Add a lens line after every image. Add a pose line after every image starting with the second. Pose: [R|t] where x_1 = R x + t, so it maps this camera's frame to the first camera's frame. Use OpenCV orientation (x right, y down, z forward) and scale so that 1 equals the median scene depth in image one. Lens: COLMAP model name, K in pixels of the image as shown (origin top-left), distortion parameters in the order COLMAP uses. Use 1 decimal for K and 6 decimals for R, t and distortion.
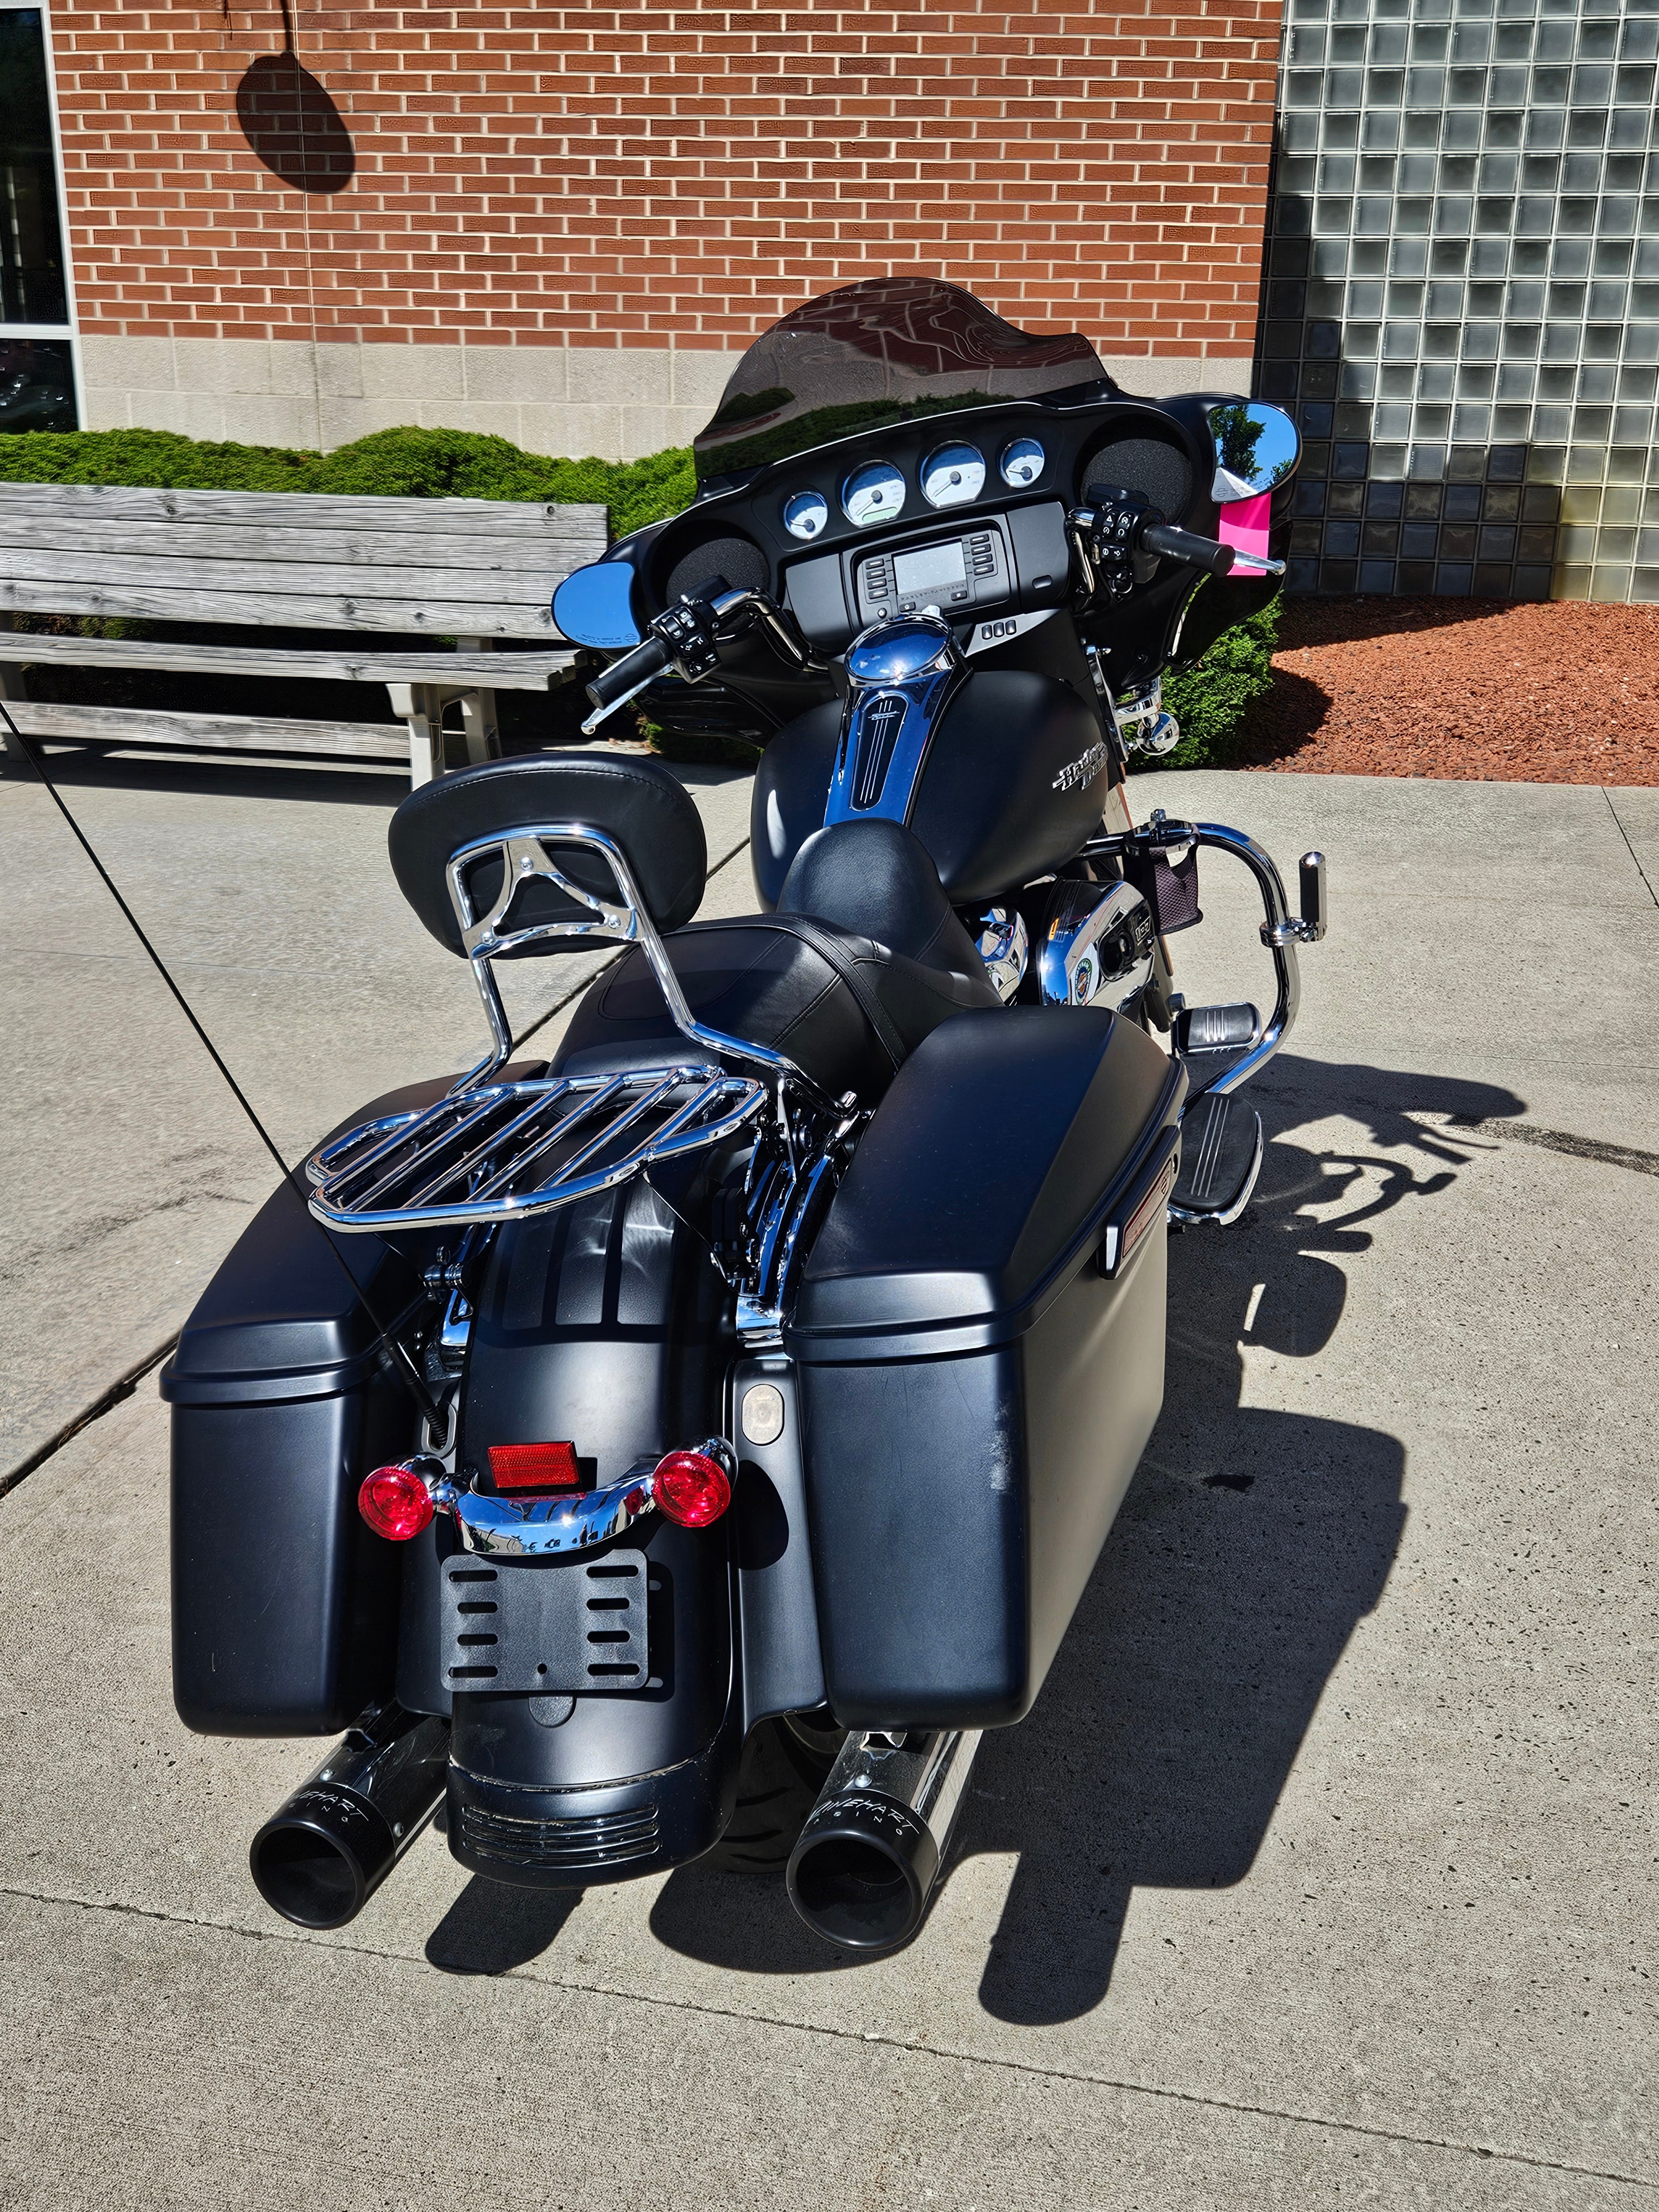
lens RADIAL K [[2265.2, 0, 857.1], [0, 2265.2, 1135.7], [0, 0, 1]] dist [0.100001, -0.130744]
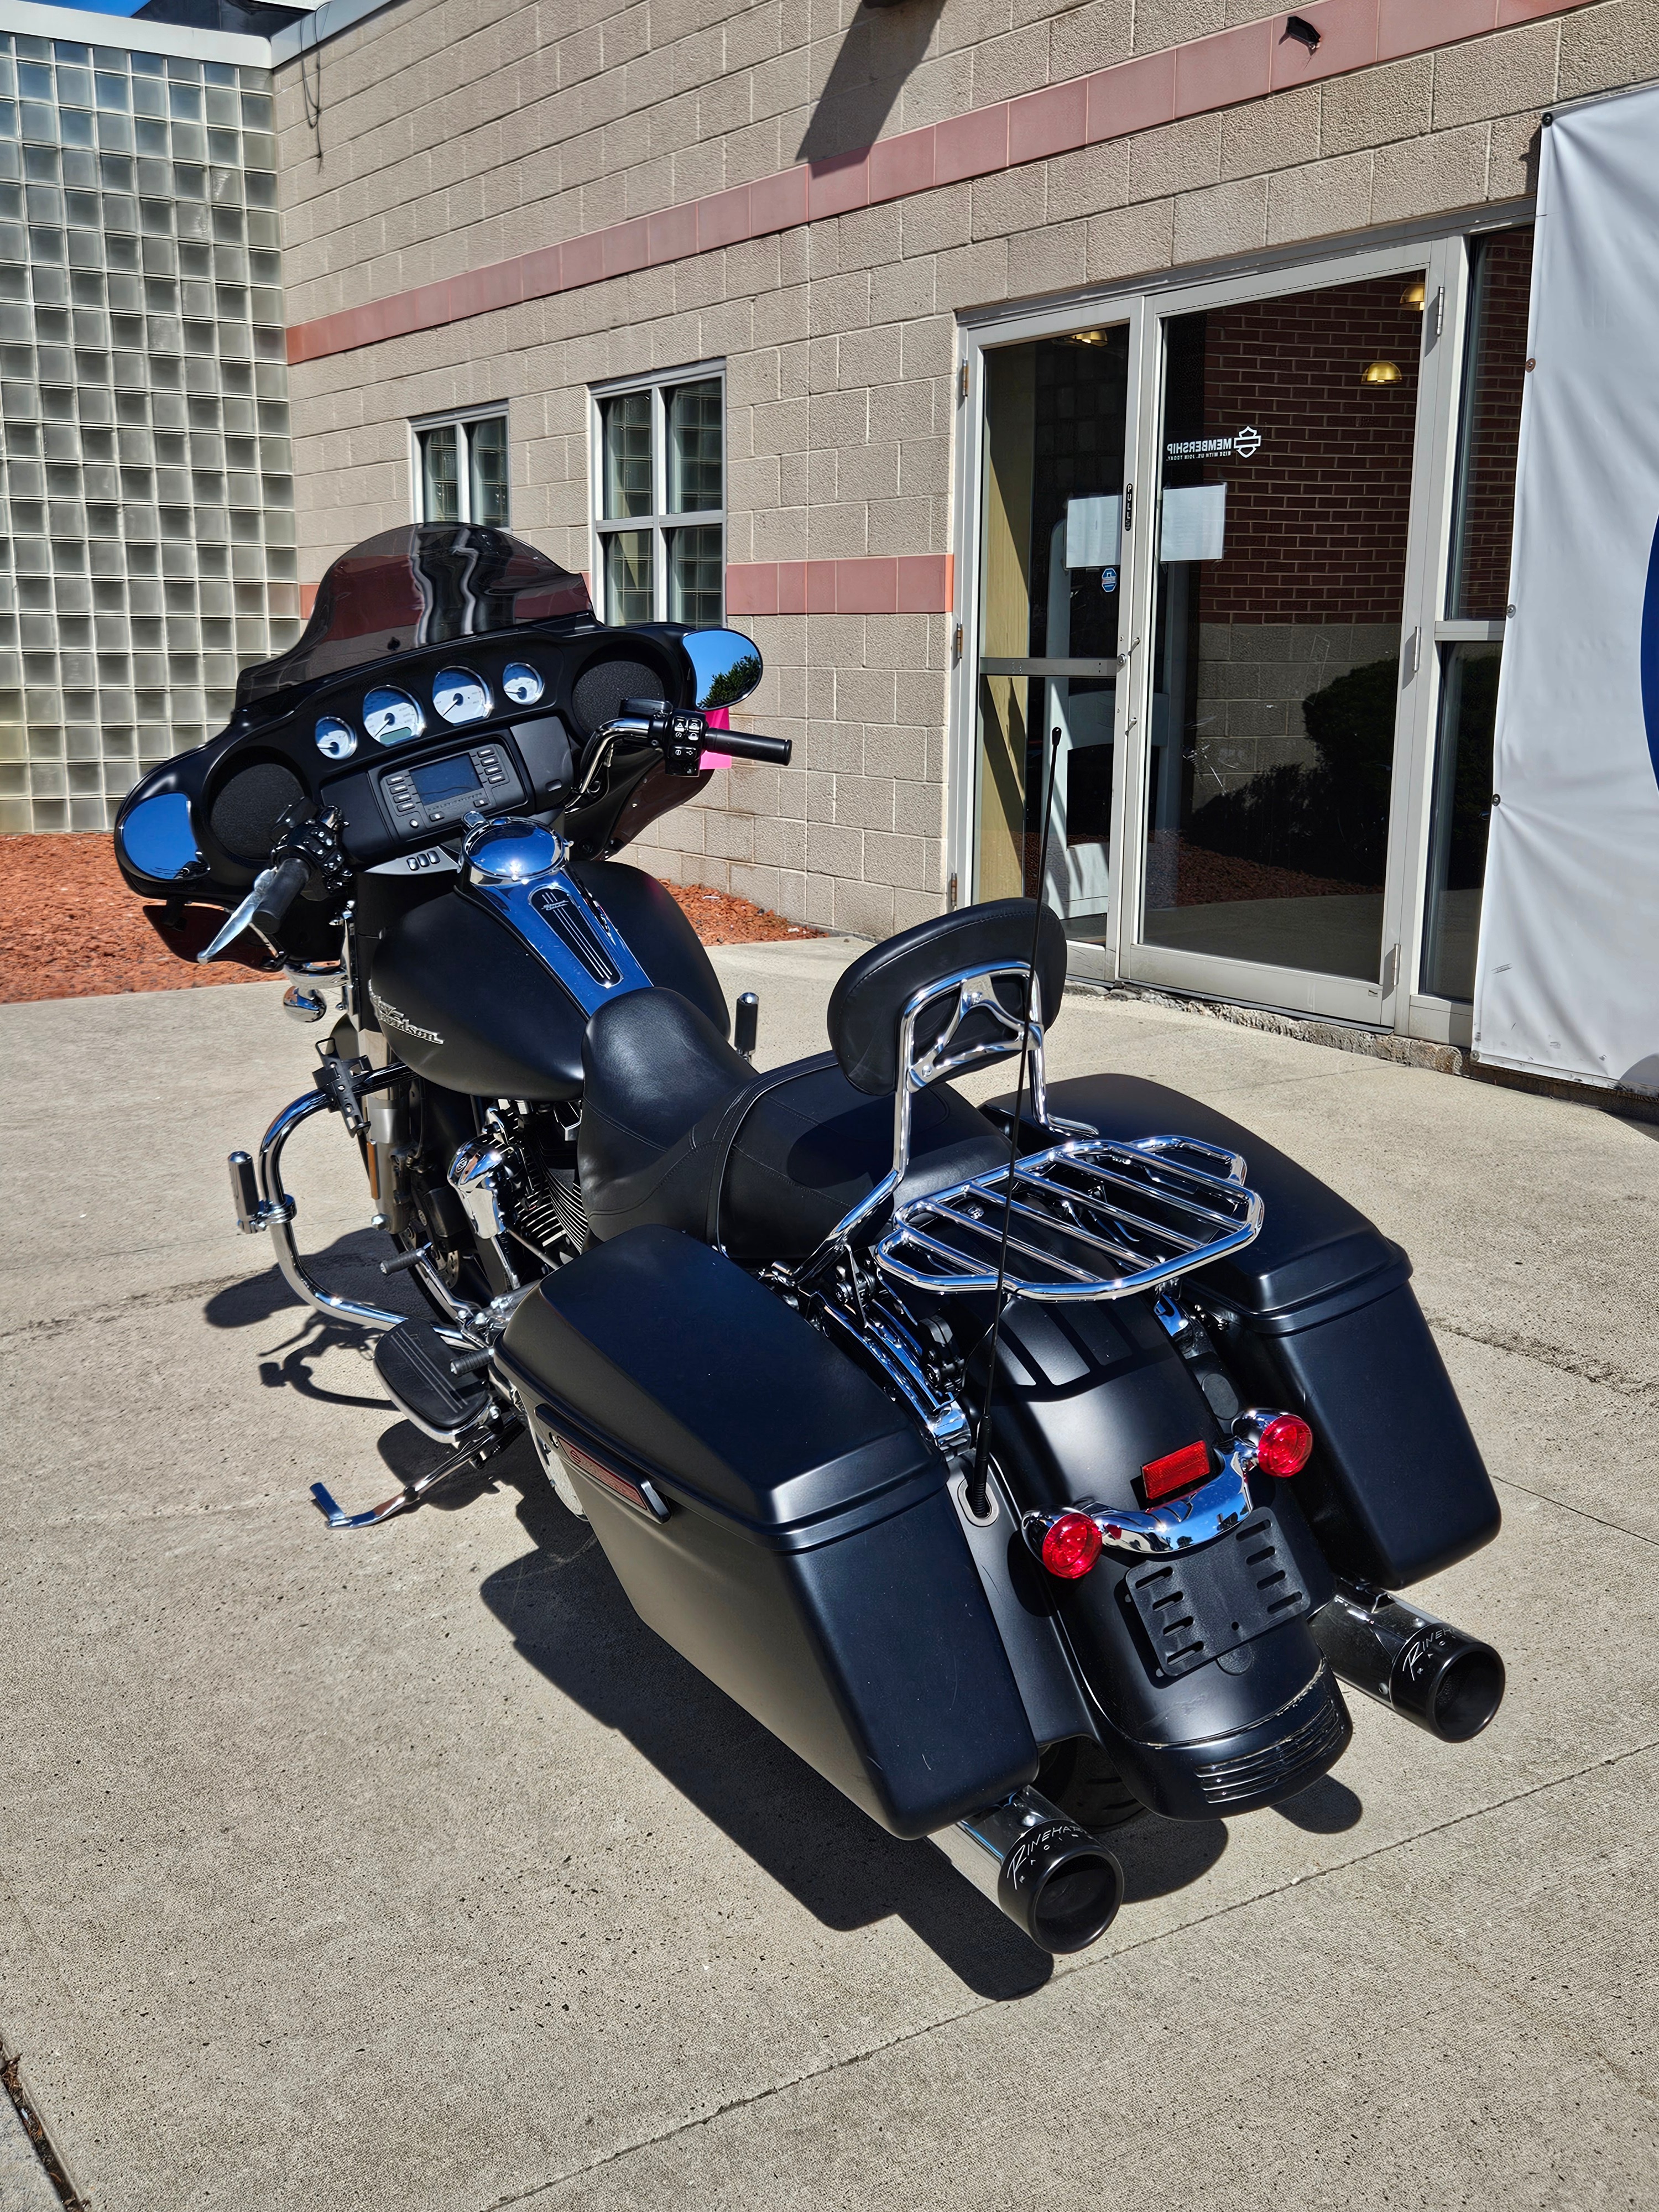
lens RADIAL K [[2258.8, 0, 829.5], [0, 2258.8, 1106.0], [0, 0, 1]] dist [0.109672, -0.130616]
pose [[0.693411, -0.161219, 0.702275, -0.300771], [0.239728, 0.970741, -0.013852, -0.018971], [-0.679494, 0.177960, 0.711771, 0.063449]]
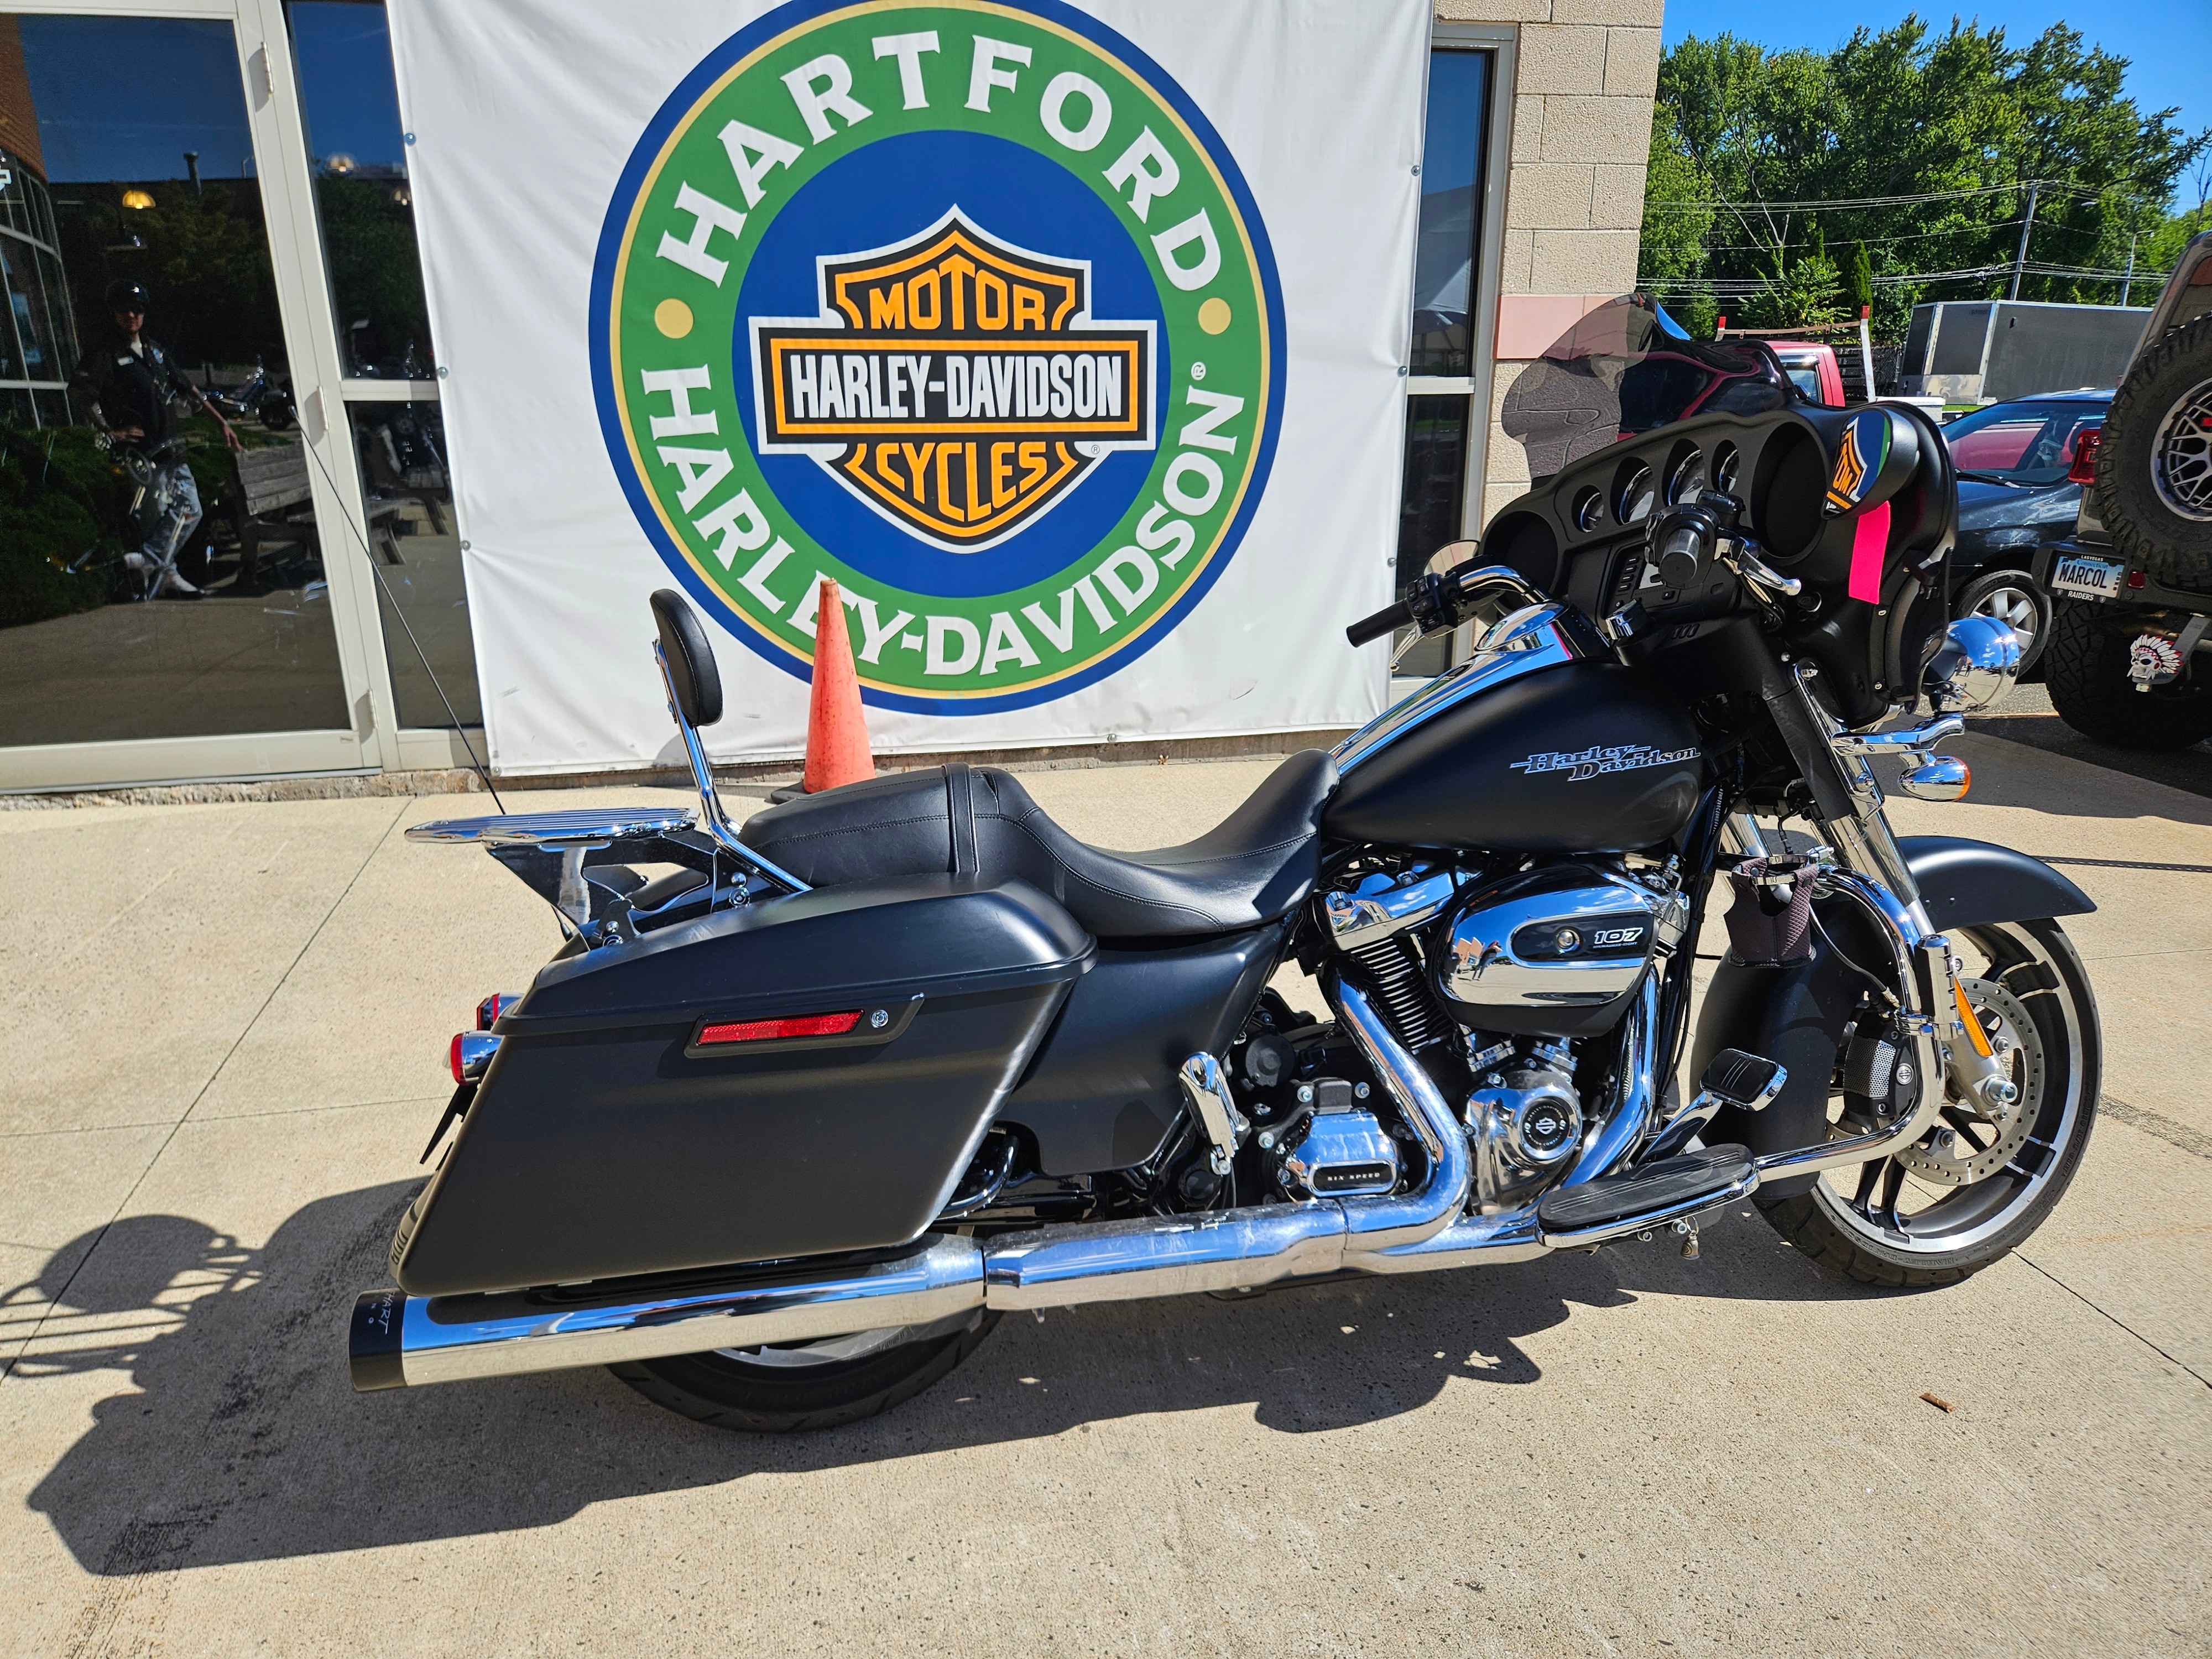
lens RADIAL K [[1476.9, 0, 1100.2], [0, 1476.9, 855.6], [0, 0, 1]] dist [0.063529, -0.058302]
pose [[-0.444174, -0.285415, 0.849263, -0.181397], [0.286337, 0.852967, 0.436417, -0.191044], [-0.848953, 0.437020, -0.297141, 0.564260]]
